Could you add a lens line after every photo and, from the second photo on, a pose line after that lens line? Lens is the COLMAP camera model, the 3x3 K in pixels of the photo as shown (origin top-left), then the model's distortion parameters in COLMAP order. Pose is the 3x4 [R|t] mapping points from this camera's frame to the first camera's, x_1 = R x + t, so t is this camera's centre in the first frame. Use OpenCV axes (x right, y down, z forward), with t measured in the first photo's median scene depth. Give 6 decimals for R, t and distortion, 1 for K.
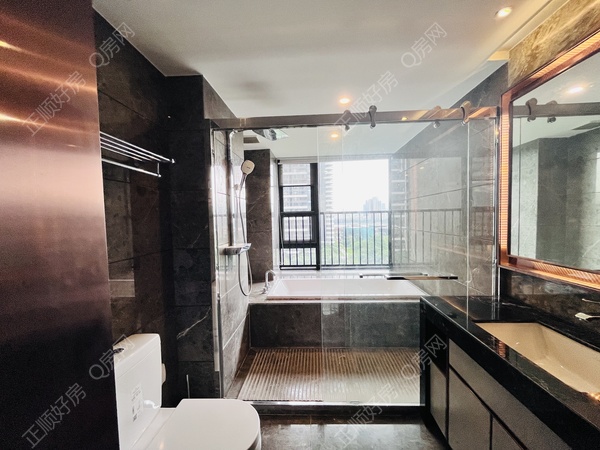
lens RADIAL K [[246.2, 0, 302.3], [0, 246.2, 228.7], [0, 0, 1]] dist [0.002032, 0.000184]
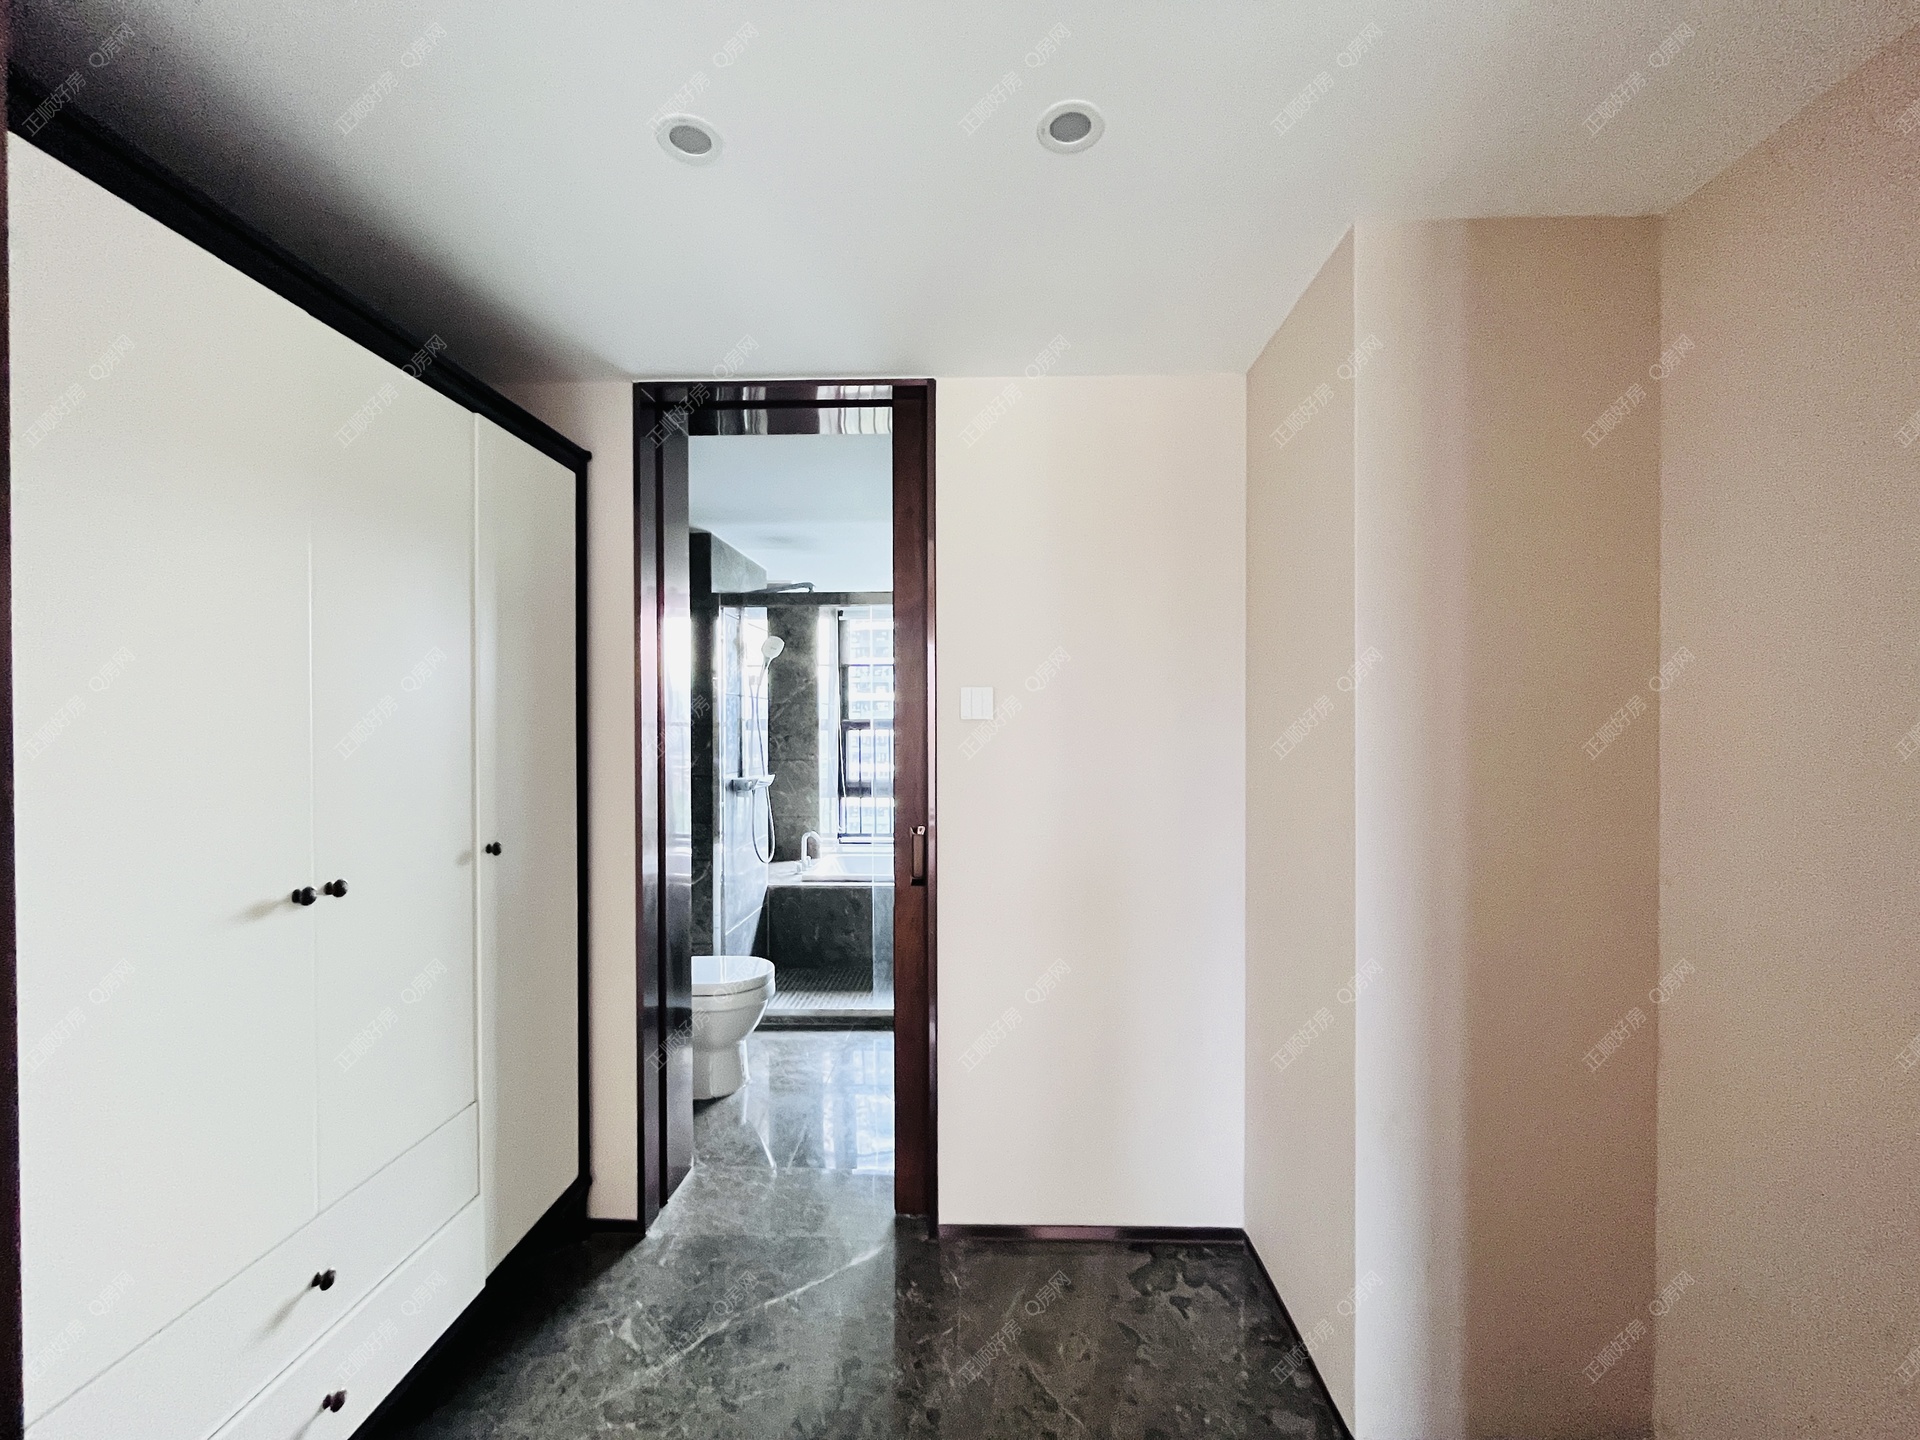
lens RADIAL K [[787.7, 0, 967.2], [0, 787.7, 732.0], [0, 0, 1]] dist [0.002032, 0.000184]
pose [[0.999576, 0.021017, 0.020176, 0.157294], [-0.020177, 0.998955, -0.041005, 0.017491], [-0.021017, 0.040581, 0.998955, -0.661532]]
